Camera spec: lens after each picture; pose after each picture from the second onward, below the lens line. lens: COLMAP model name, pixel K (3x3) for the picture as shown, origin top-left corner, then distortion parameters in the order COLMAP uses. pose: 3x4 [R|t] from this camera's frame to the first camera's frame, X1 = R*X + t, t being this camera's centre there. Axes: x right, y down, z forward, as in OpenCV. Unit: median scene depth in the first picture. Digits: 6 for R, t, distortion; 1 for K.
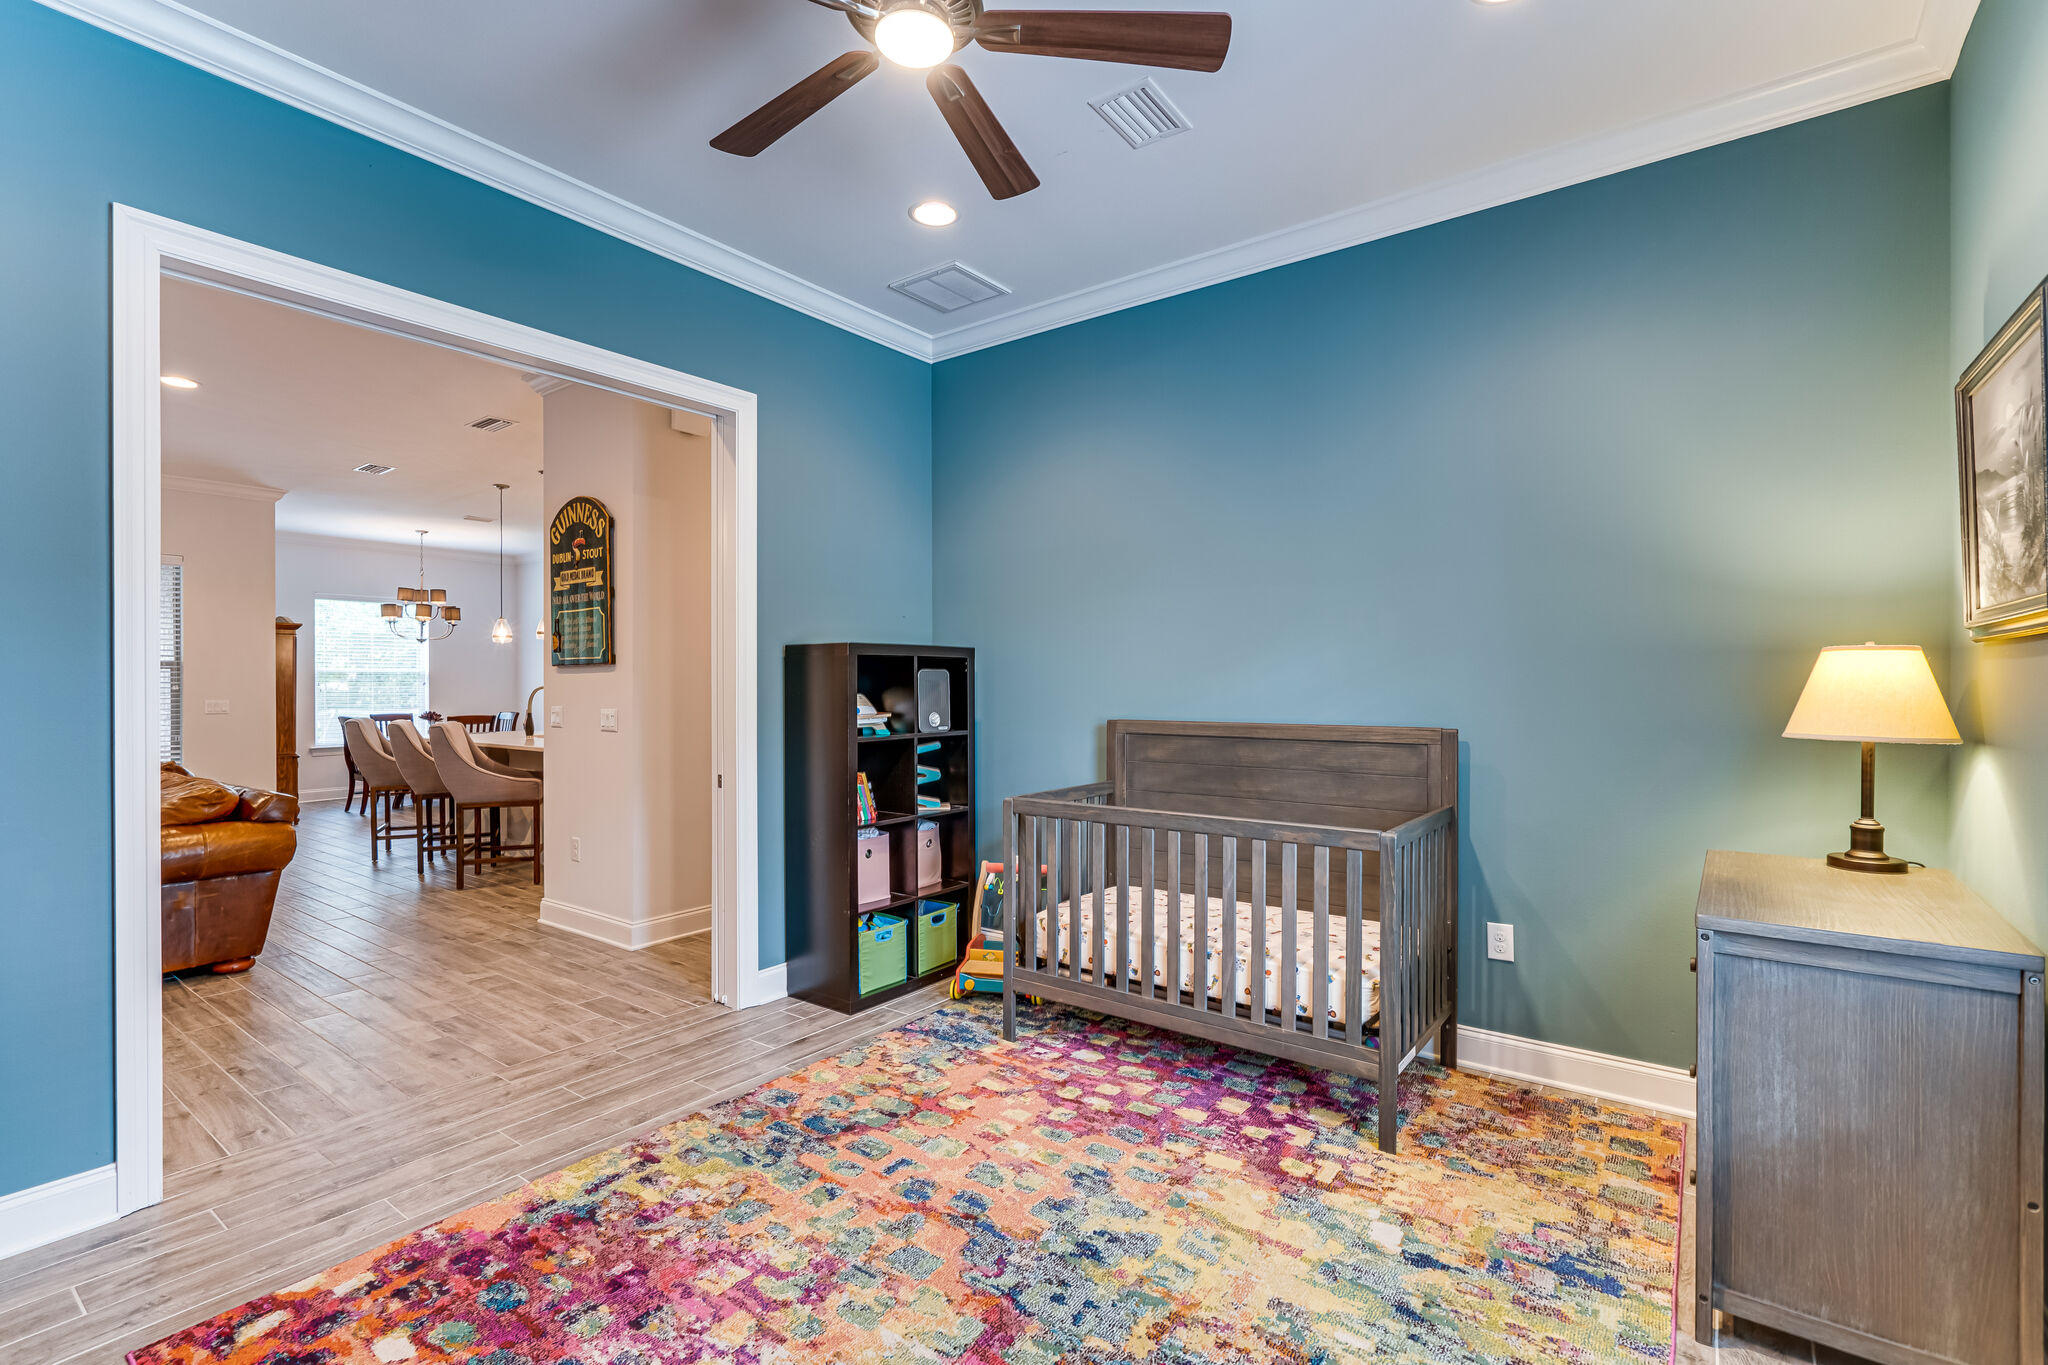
lens RADIAL K [[919.4, 0, 1018.1], [0, 919.4, 685.6], [0, 0, 1]] dist [-0.002484, -0.000389]
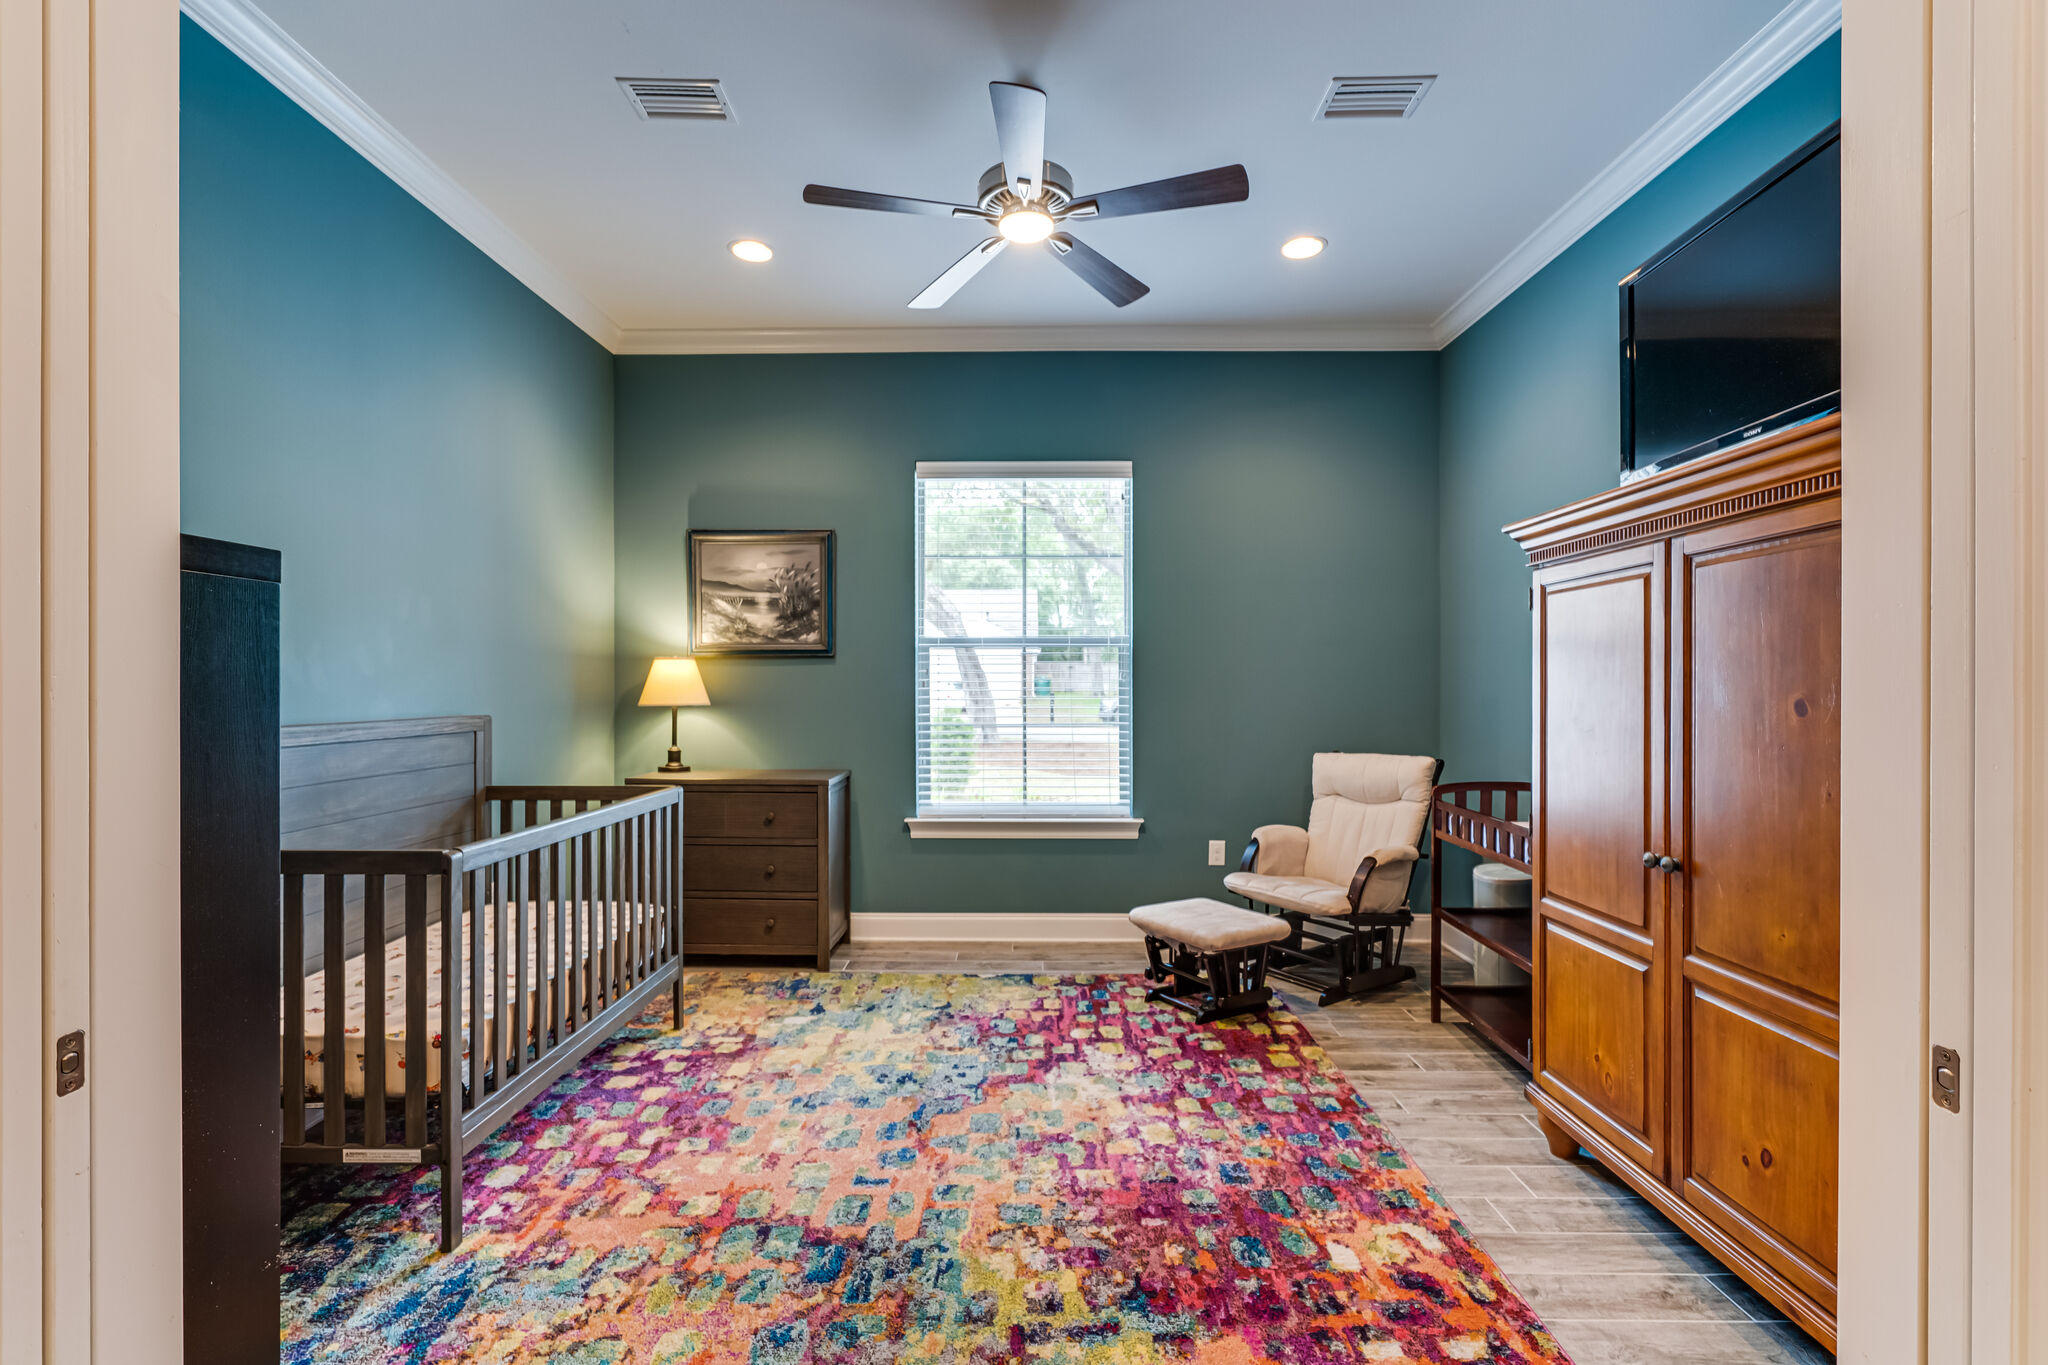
lens RADIAL K [[919.4, 0, 1008.1], [0, 919.4, 680.0], [0, 0, 1]] dist [-0.002484, -0.000389]
pose [[-0.575460, 0.004362, 0.817818, -1.060617], [0.000426, 0.999987, -0.005034, 0.016321], [-0.817830, -0.002548, -0.575455, 1.539014]]
